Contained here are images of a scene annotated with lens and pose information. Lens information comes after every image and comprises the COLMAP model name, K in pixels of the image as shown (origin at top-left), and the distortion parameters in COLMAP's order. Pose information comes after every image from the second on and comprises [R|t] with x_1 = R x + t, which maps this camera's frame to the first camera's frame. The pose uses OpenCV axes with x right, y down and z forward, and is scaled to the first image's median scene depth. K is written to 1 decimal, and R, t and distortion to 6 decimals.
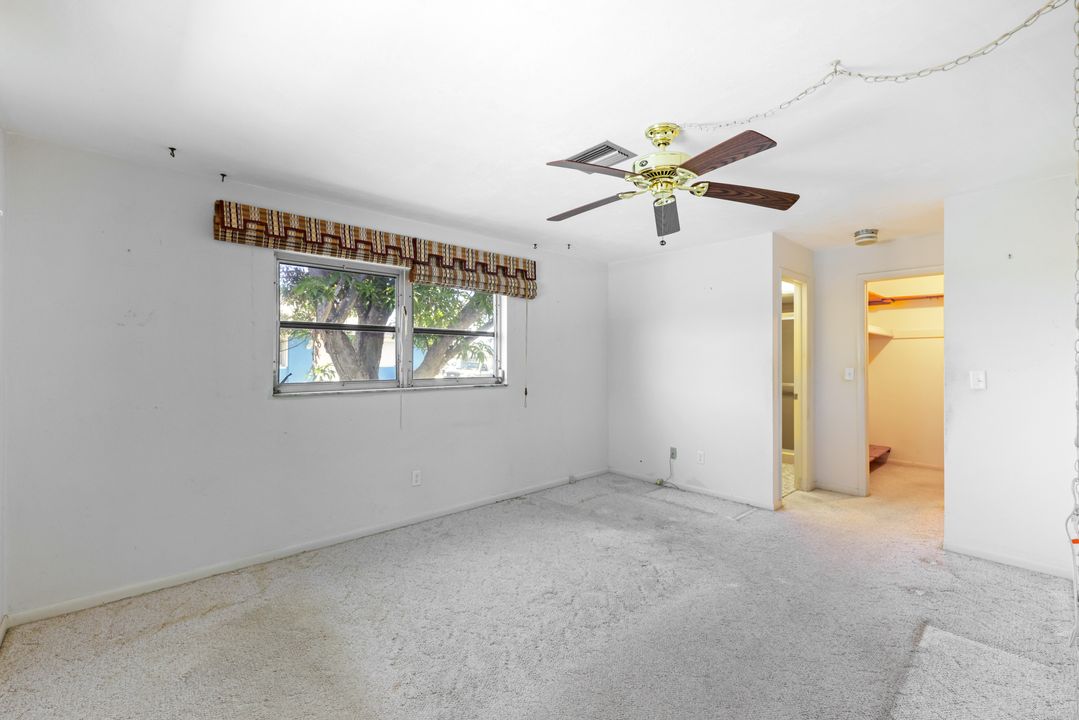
lens RADIAL K [[442.0, 0, 539.2], [0, 442.0, 356.1], [0, 0, 1]] dist [0.000763, 0.000519]
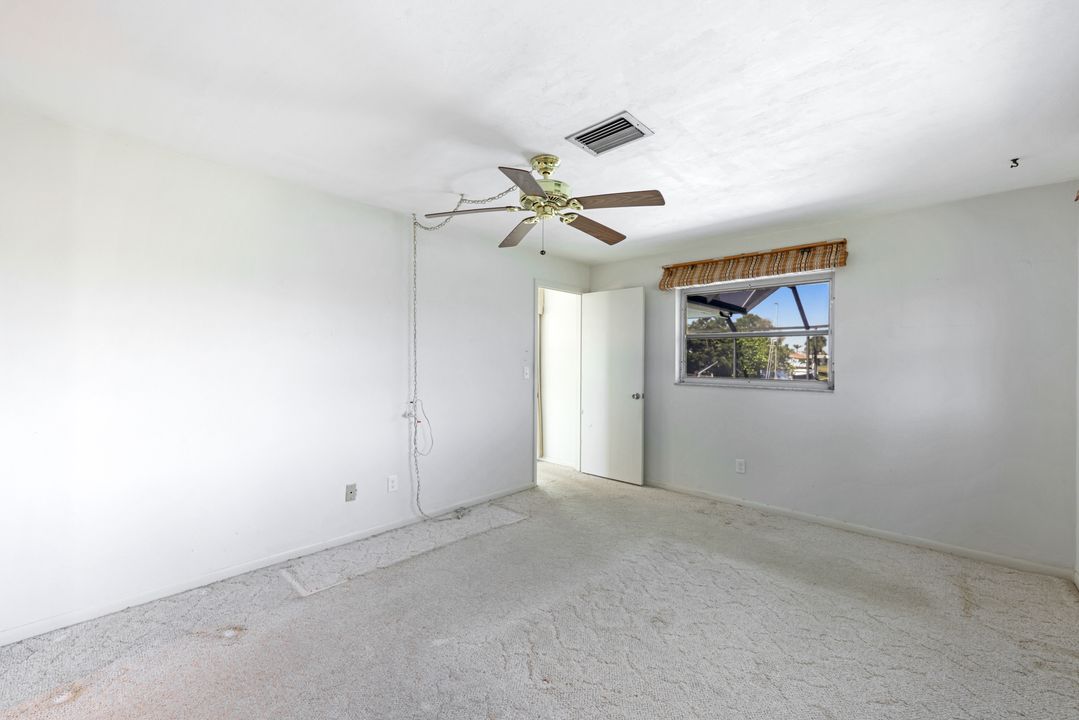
lens RADIAL K [[442.0, 0, 539.2], [0, 442.0, 356.1], [0, 0, 1]] dist [0.000763, 0.000519]
pose [[-0.993921, -0.007225, -0.109858, 0.384611], [-0.004544, 0.999686, -0.024636, 0.029170], [0.110001, -0.023987, -0.993642, 1.977464]]
